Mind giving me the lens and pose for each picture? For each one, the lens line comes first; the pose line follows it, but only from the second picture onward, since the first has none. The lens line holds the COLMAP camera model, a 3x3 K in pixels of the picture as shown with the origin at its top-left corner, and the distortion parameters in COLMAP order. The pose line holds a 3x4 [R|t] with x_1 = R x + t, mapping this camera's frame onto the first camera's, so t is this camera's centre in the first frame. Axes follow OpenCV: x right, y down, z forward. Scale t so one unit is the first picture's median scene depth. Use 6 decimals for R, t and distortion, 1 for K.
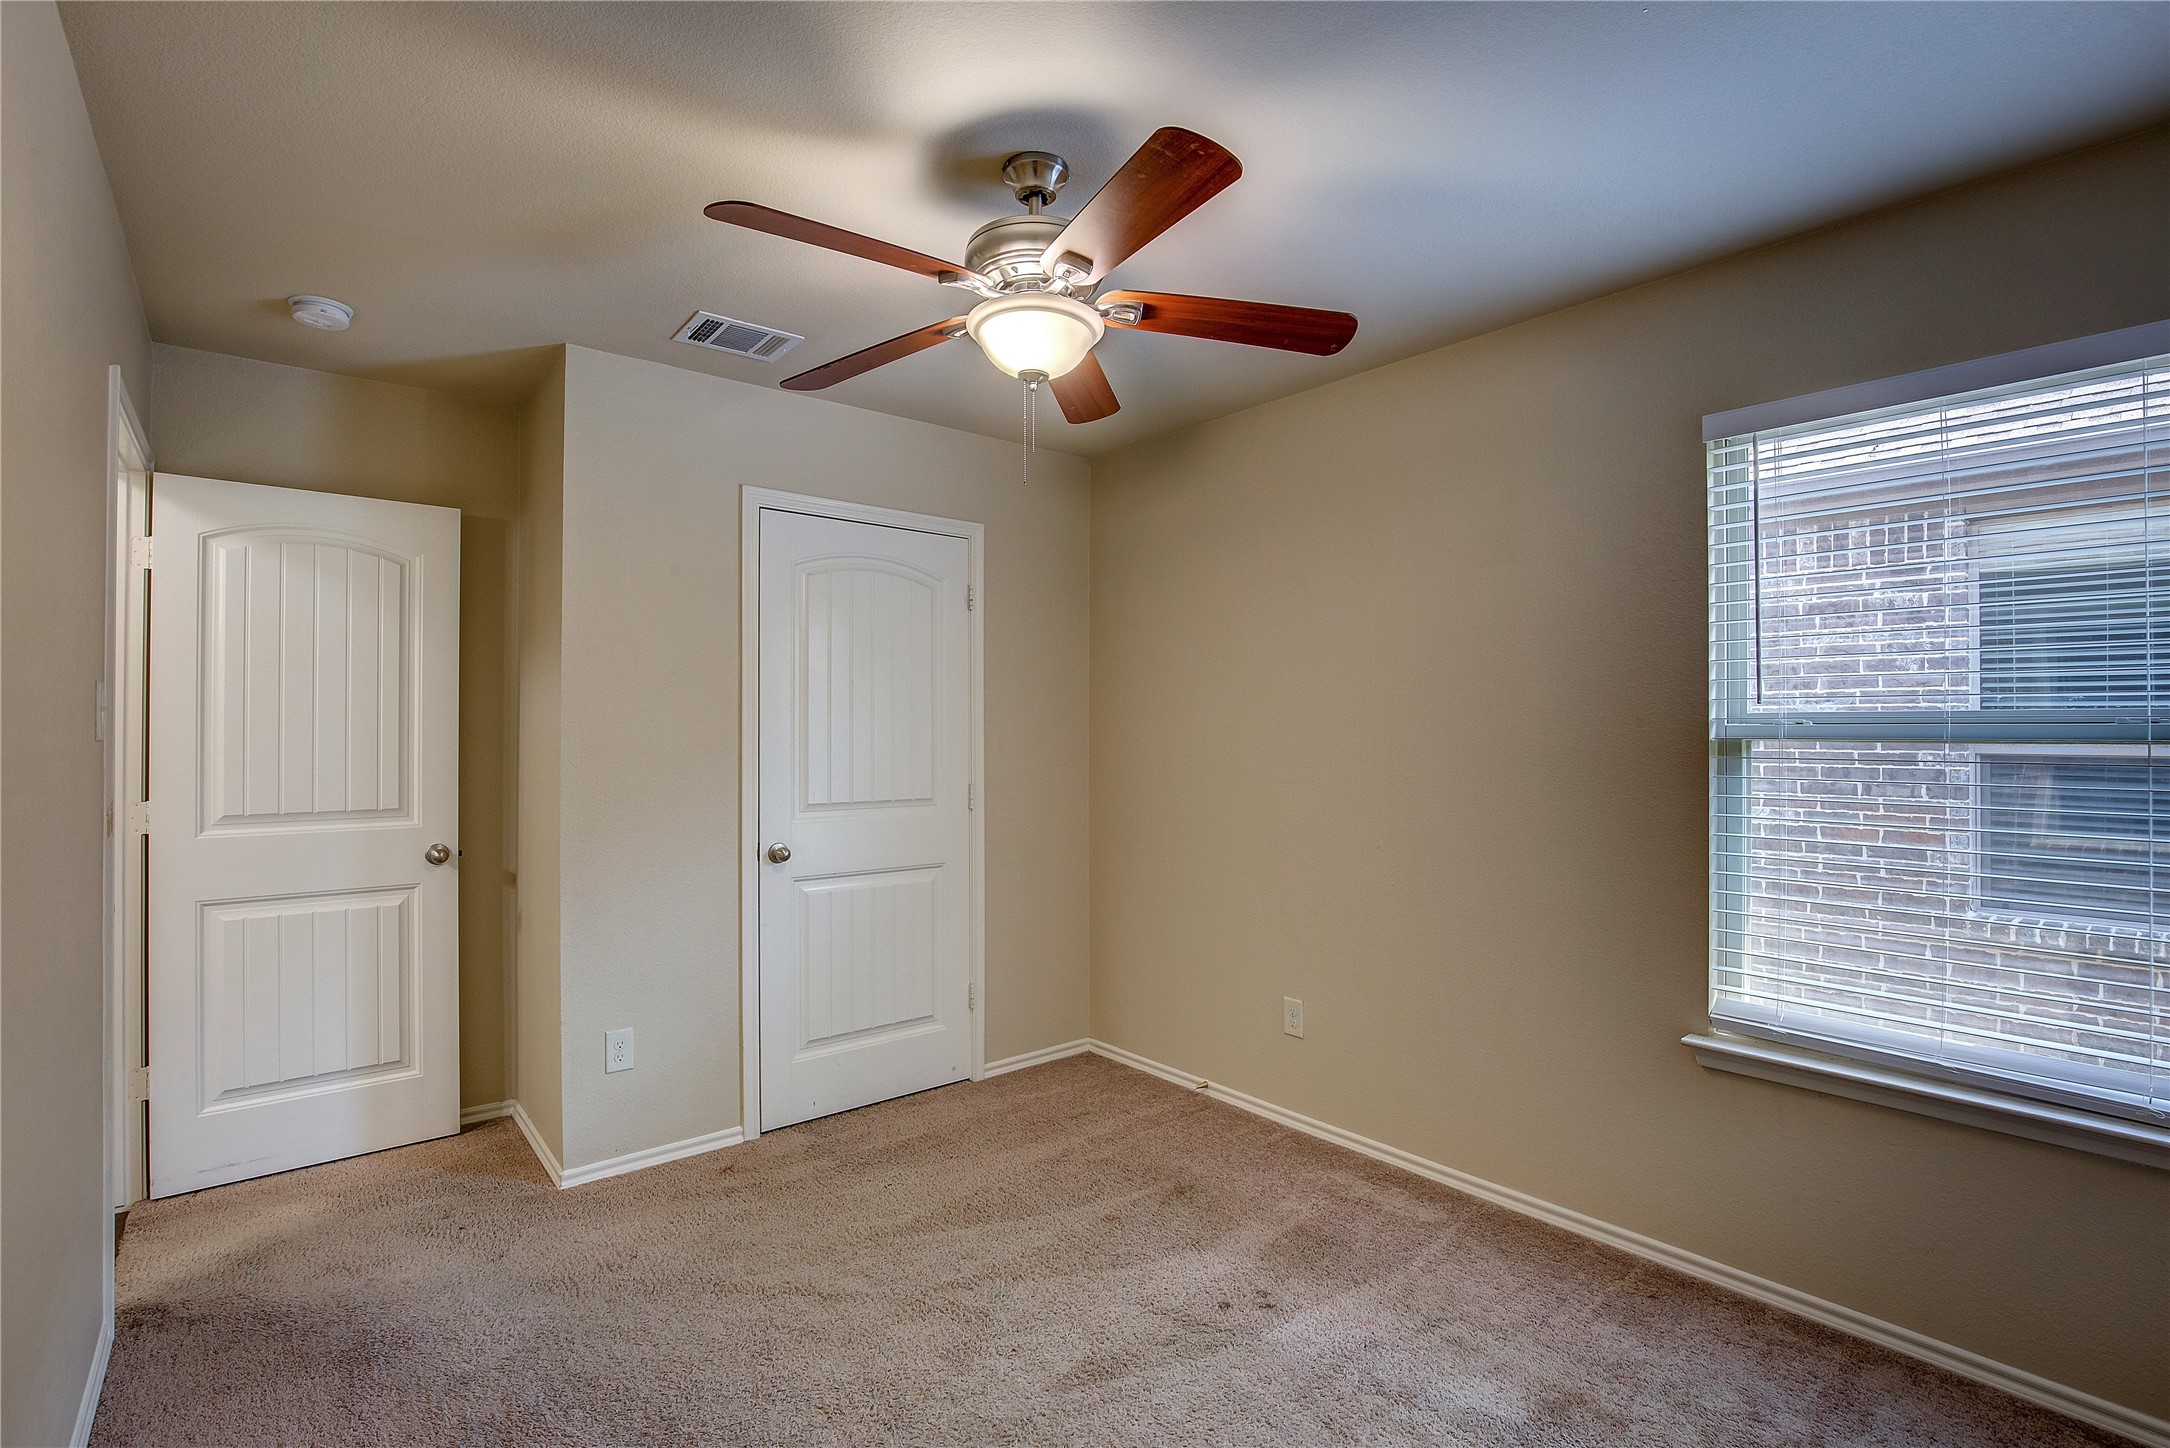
lens RADIAL K [[1007.7, 0, 1062.9], [0, 1007.7, 721.5], [0, 0, 1]] dist [-0.040716, 0.008676]
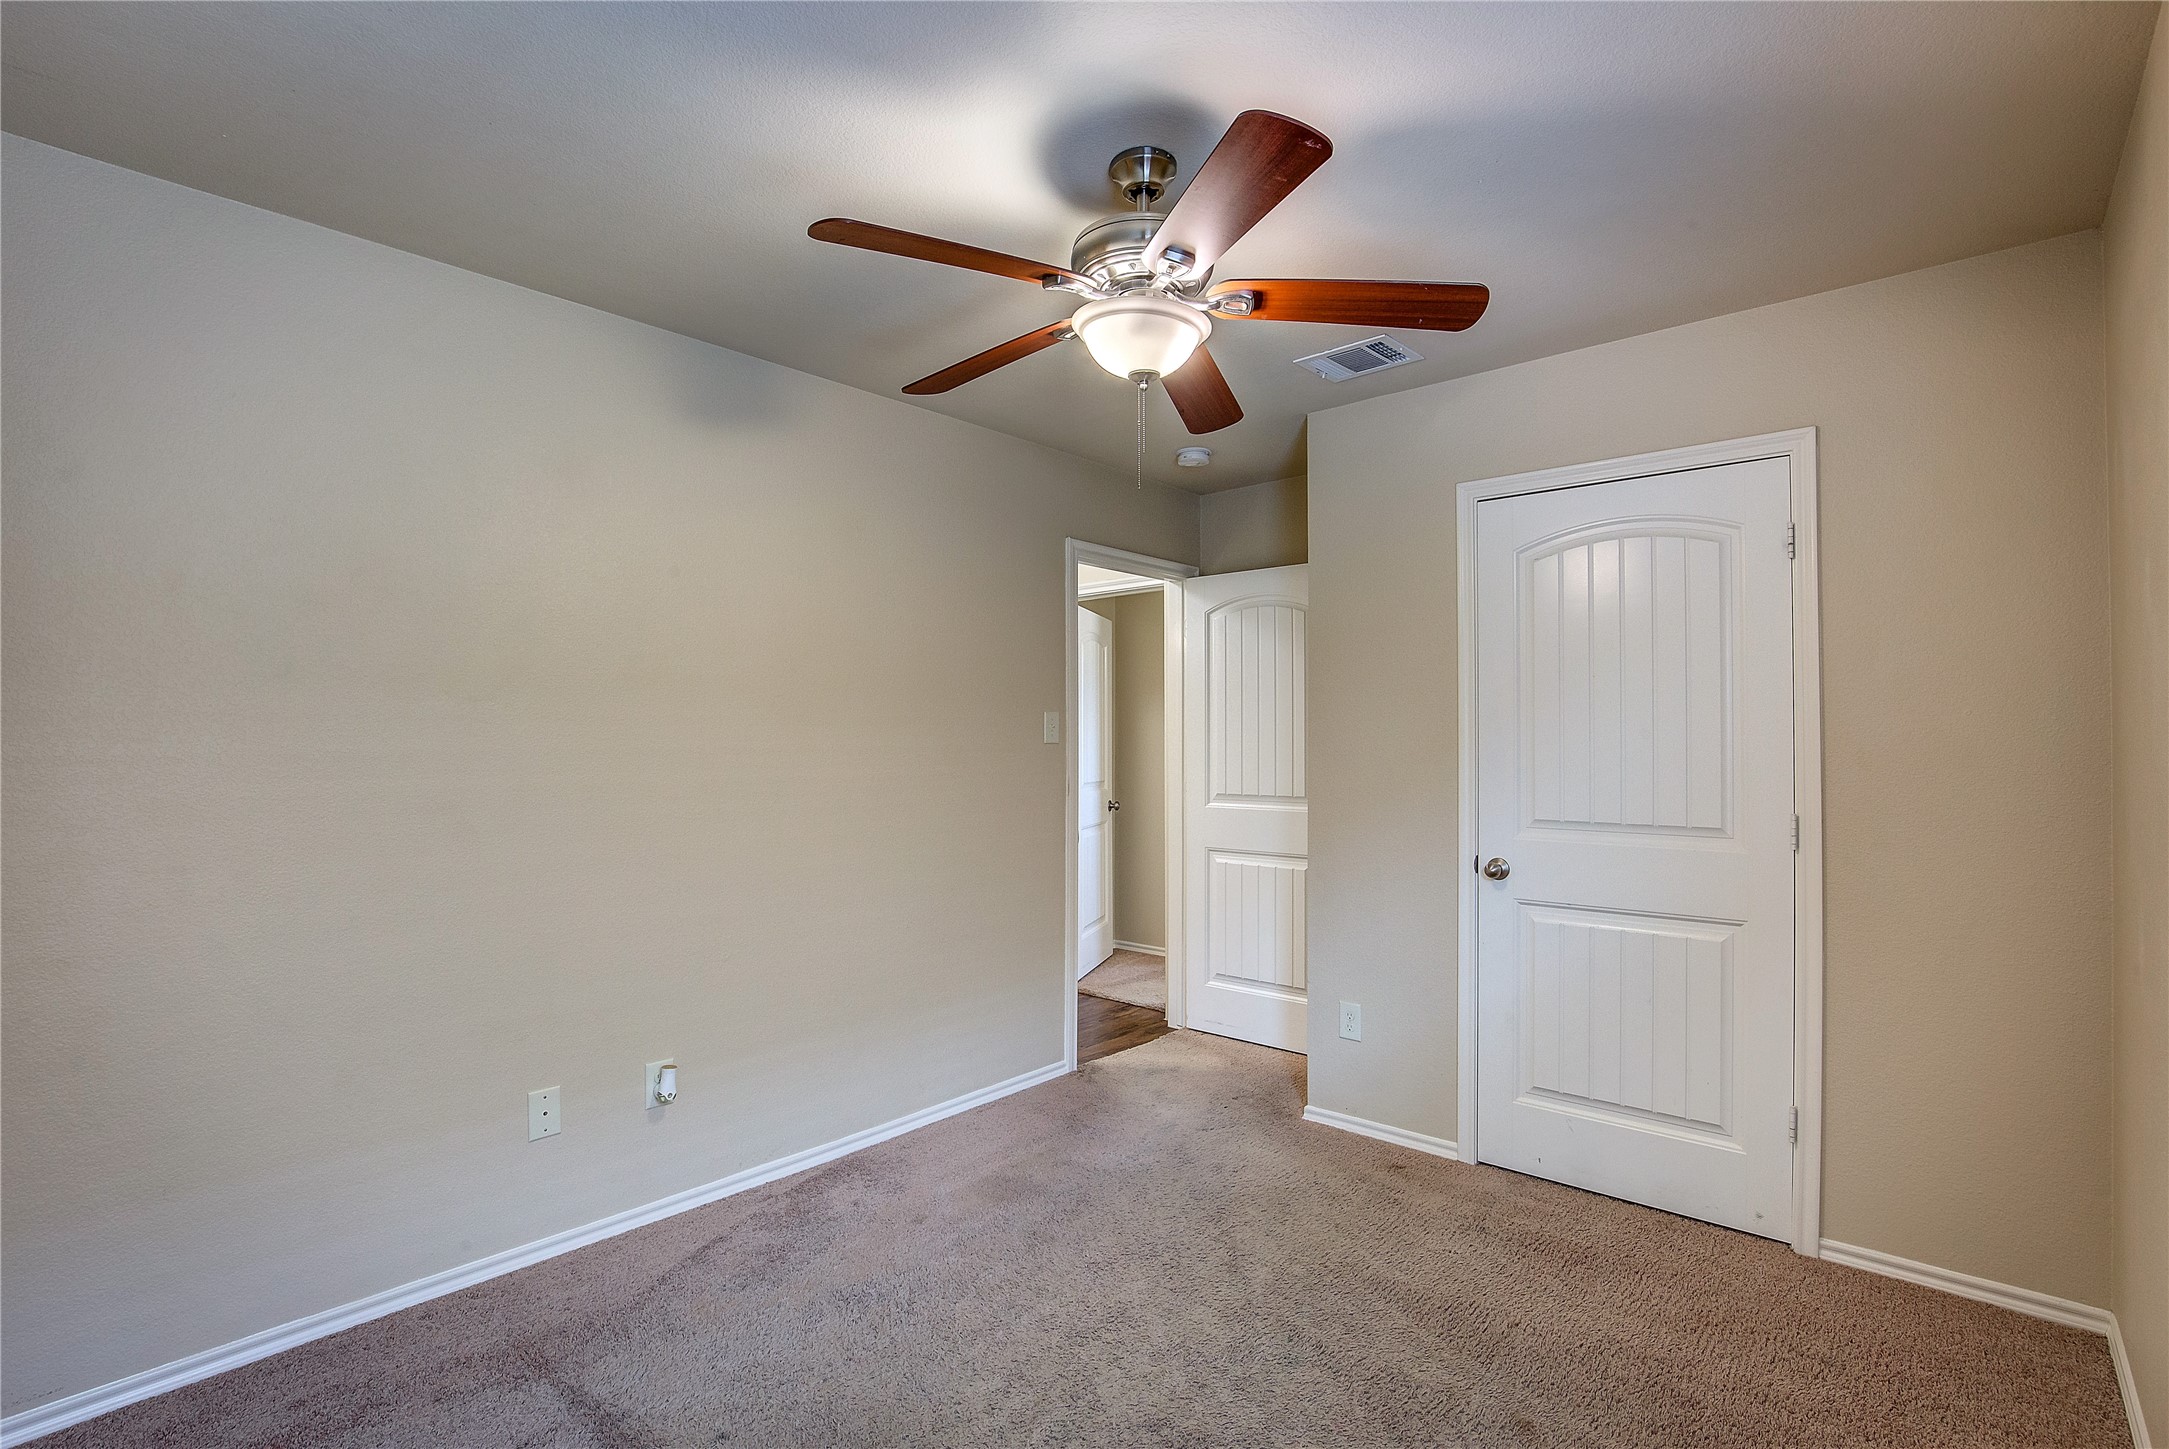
lens RADIAL K [[996.3, 0, 1087.5], [0, 996.3, 728.9], [0, 0, 1]] dist [-0.015964, 0.001513]
pose [[0.165445, -0.010596, -0.986162, 0.615416], [0.008376, 0.999921, -0.009338, 0.008170], [0.986183, -0.006715, 0.165521, 0.522059]]
